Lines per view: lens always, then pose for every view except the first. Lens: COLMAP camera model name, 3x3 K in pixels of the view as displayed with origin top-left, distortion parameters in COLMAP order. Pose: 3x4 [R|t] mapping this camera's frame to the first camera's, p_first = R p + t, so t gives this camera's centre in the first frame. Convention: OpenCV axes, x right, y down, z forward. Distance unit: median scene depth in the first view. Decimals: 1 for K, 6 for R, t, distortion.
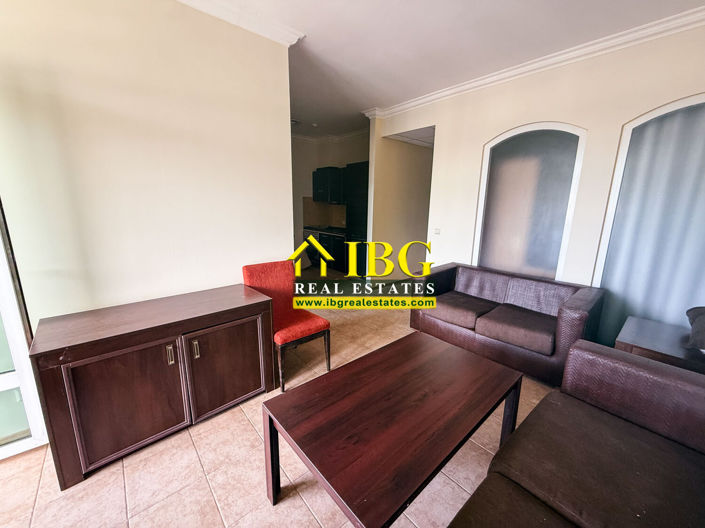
lens RADIAL K [[276.6, 0, 352.5], [0, 276.6, 264.0], [0, 0, 1]] dist [0.000225, -0.000011]
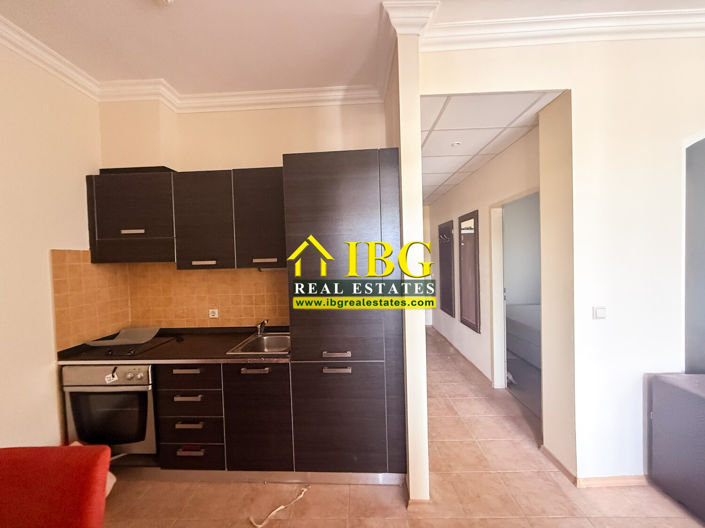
lens RADIAL K [[282.4, 0, 351.1], [0, 282.4, 263.6], [0, 0, 1]] dist [0.001258, 0.000232]
pose [[0.683239, -0.047864, 0.728624, -0.179364], [0.186401, 0.976222, -0.110662, -0.135050], [-0.706002, 0.211425, 0.675915, 0.574387]]
